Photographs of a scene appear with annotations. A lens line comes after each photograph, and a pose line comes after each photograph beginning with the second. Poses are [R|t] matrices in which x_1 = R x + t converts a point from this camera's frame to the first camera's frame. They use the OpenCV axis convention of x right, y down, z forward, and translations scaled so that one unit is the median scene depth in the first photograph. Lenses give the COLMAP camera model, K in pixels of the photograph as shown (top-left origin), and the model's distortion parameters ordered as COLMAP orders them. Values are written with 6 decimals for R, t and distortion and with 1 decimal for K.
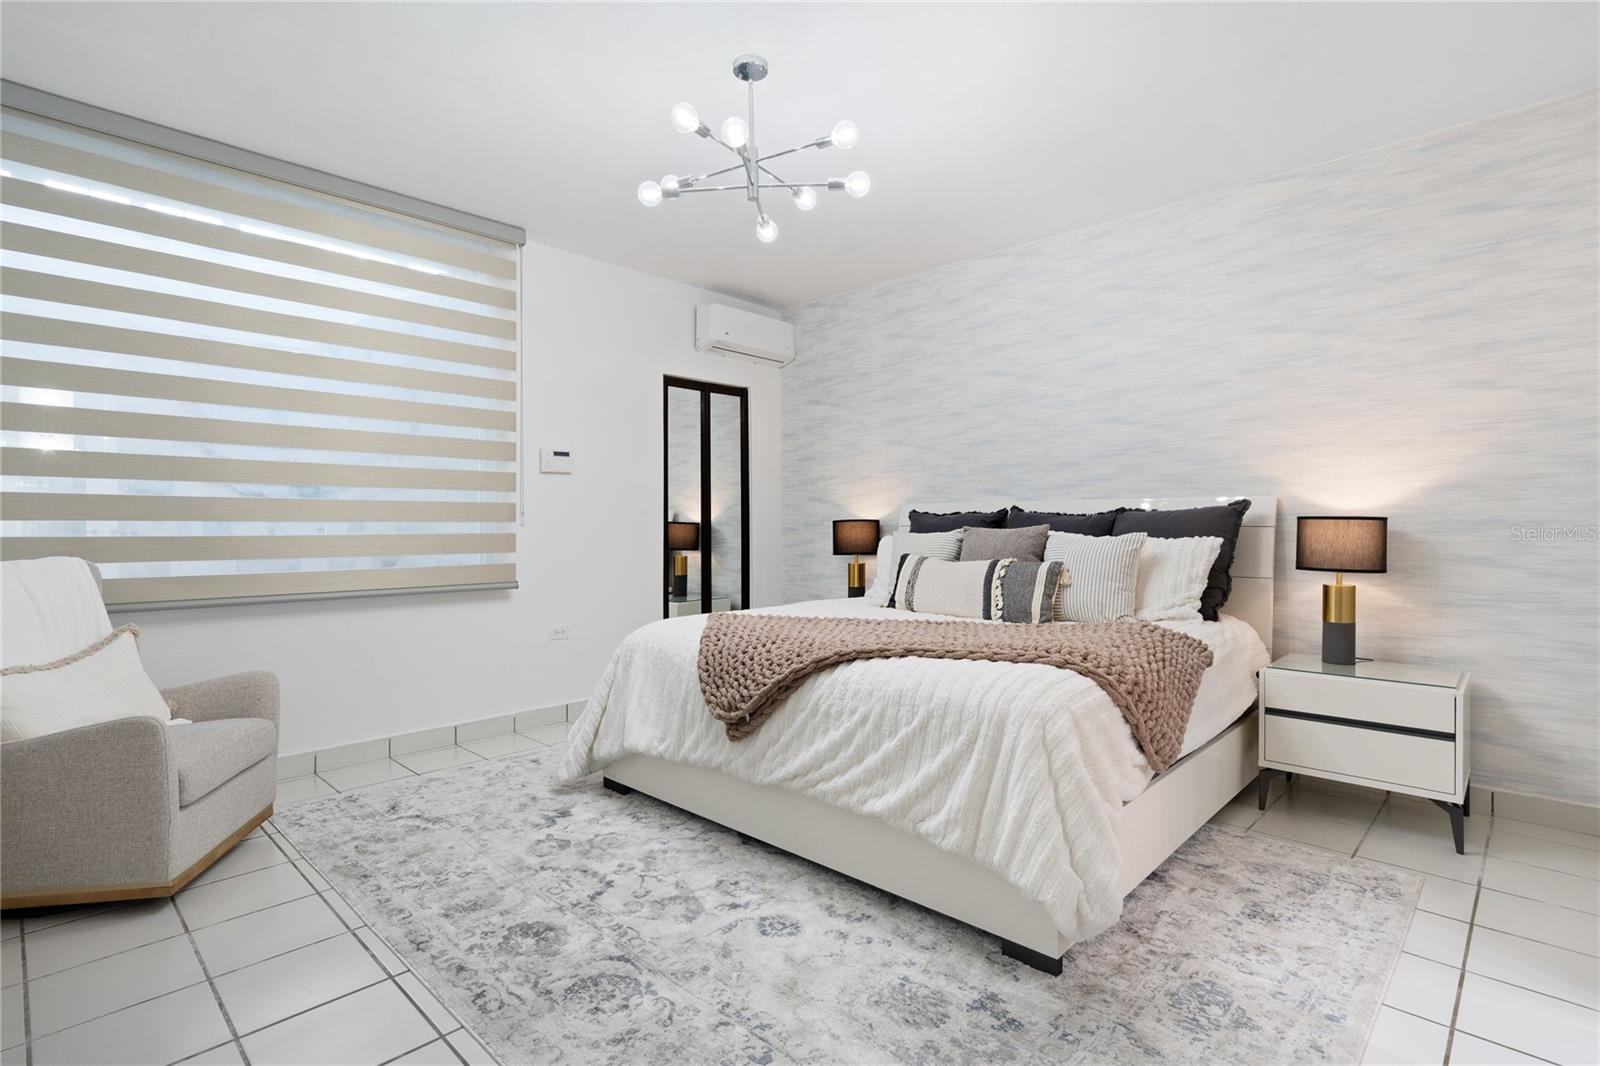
lens RADIAL K [[763.5, 0, 786.4], [0, 763.5, 536.0], [0, 0, 1]] dist [0.001867, 0.000646]
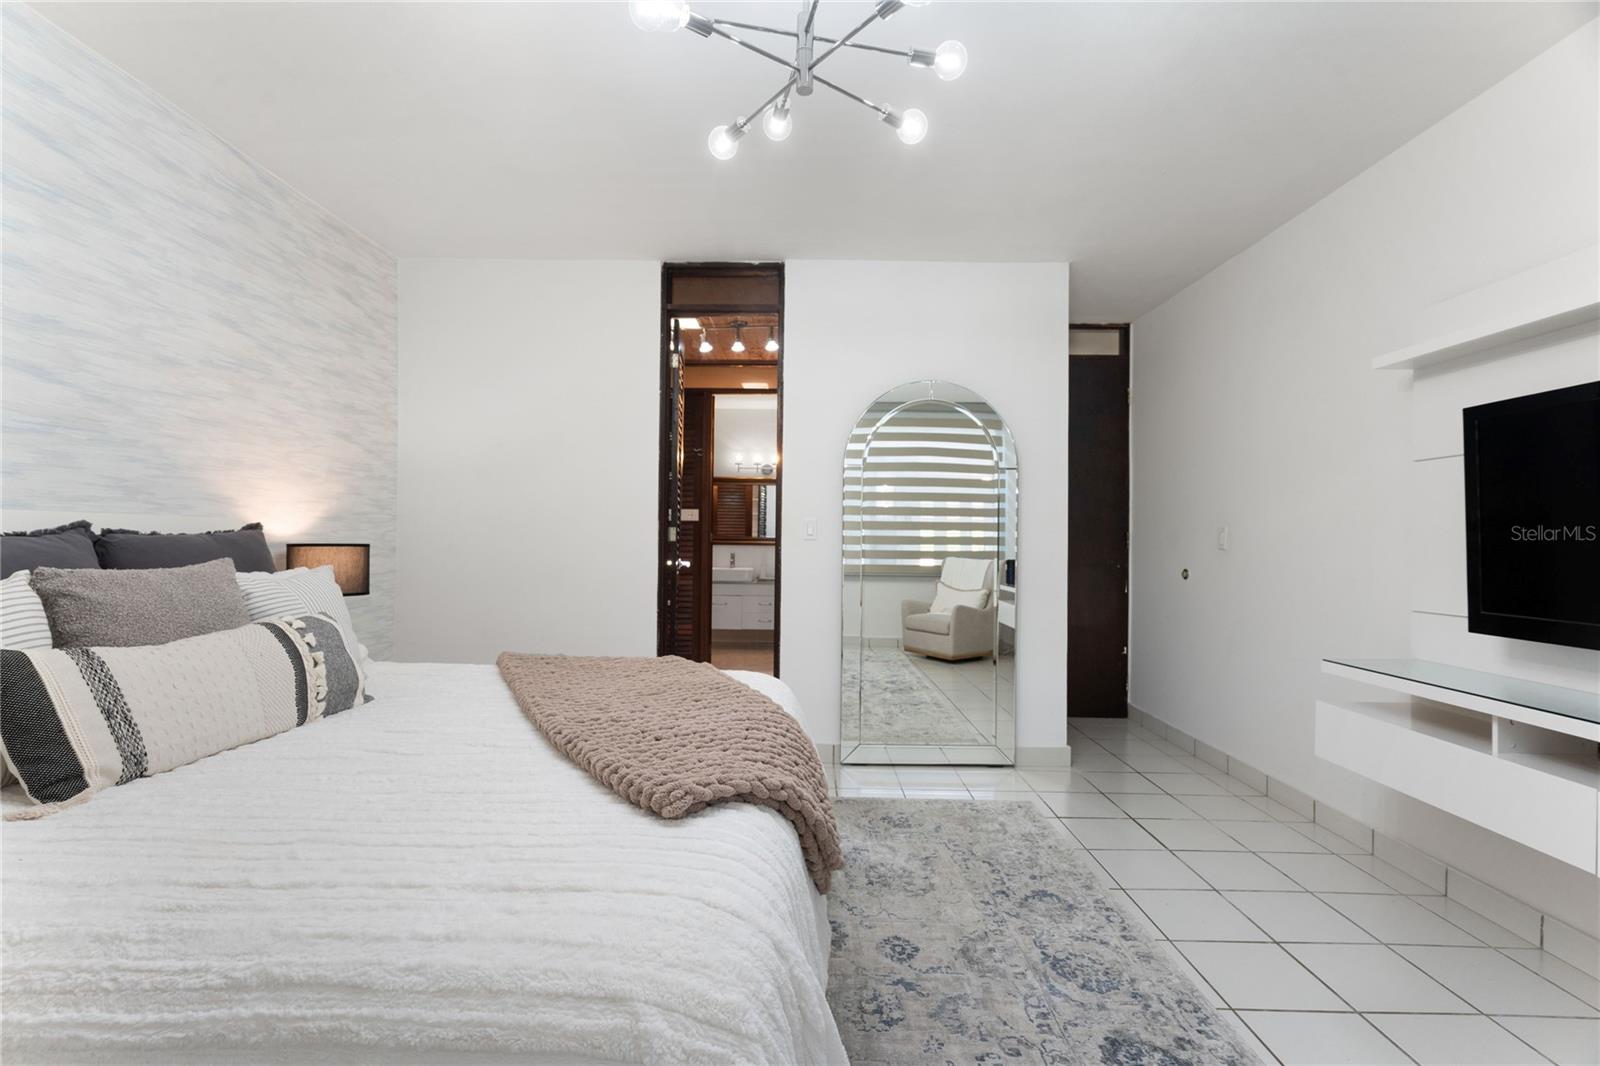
lens RADIAL K [[718.8, 0, 791.4], [0, 718.8, 537.0], [0, 0, 1]] dist [-0.003316, 0.000599]
pose [[-0.688170, -0.004941, 0.725533, -0.433319], [-0.000084, 0.999977, 0.006731, -0.041408], [-0.725550, 0.004571, -0.688155, 1.244324]]
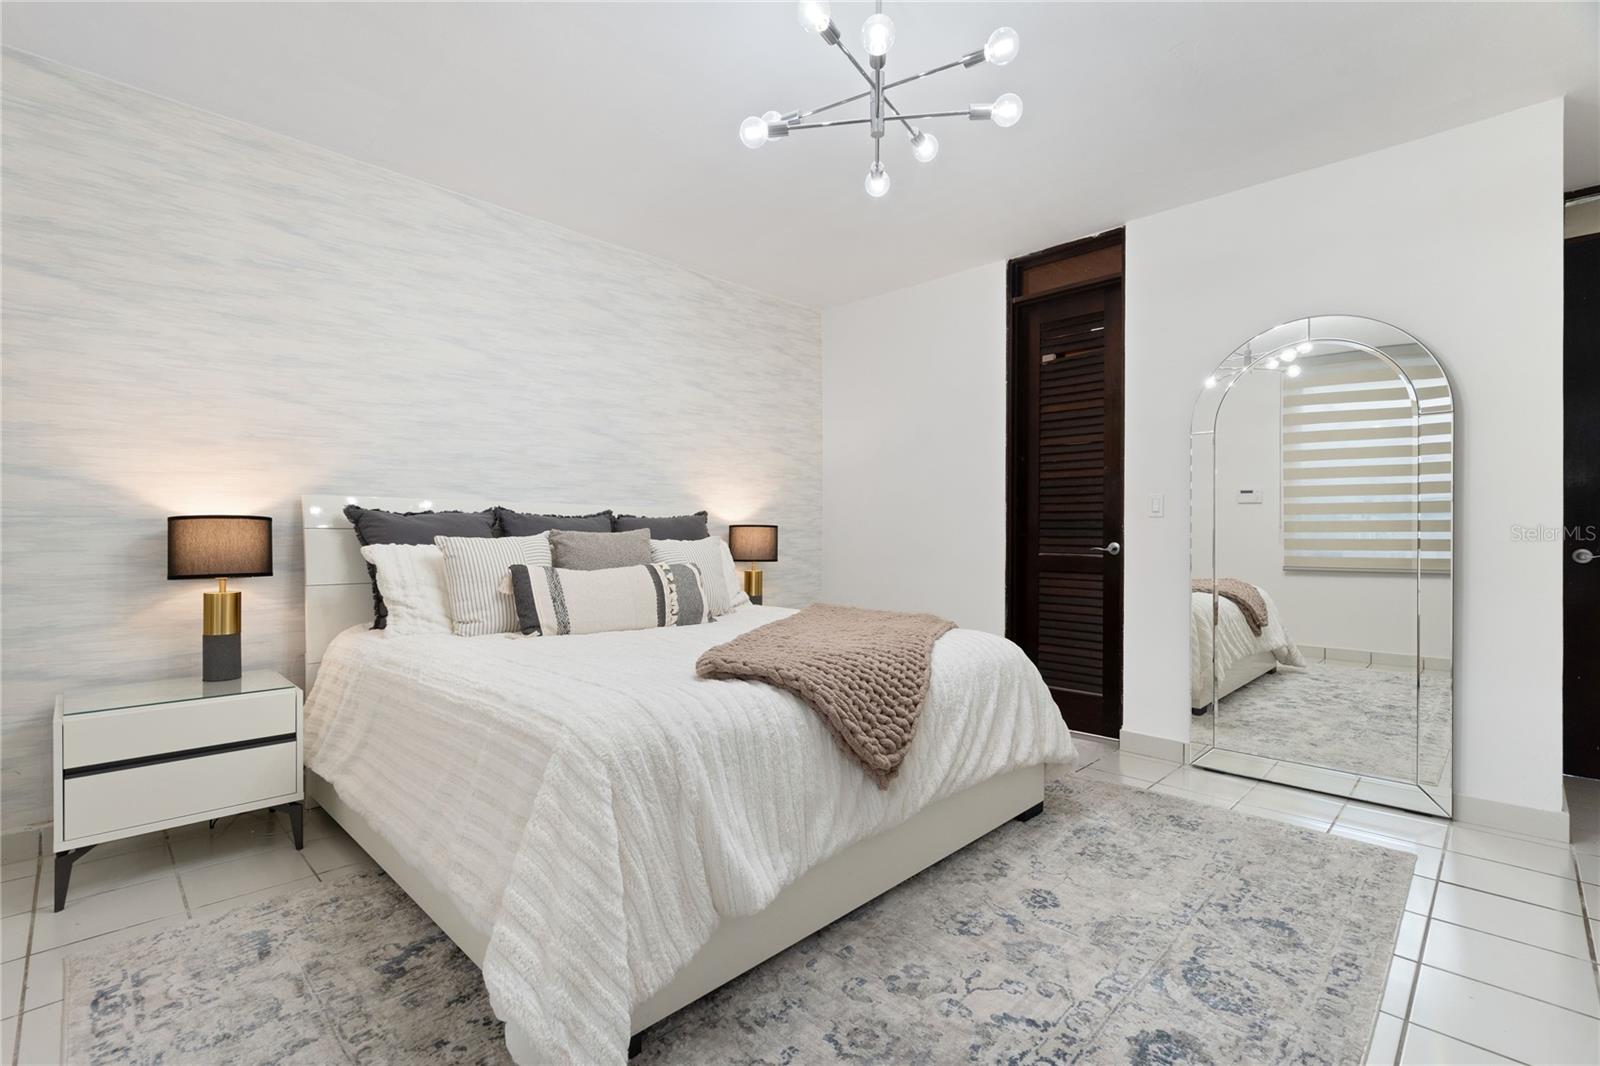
lens RADIAL K [[727.6, 0, 789.1], [0, 727.6, 536.6], [0, 0, 1]] dist [-0.002803, 0.000896]
pose [[0.011392, -0.000863, 0.999935, -0.727176], [0.010223, 0.999947, 0.000747, -0.003469], [-0.999883, 0.010214, 0.011400, 0.933905]]
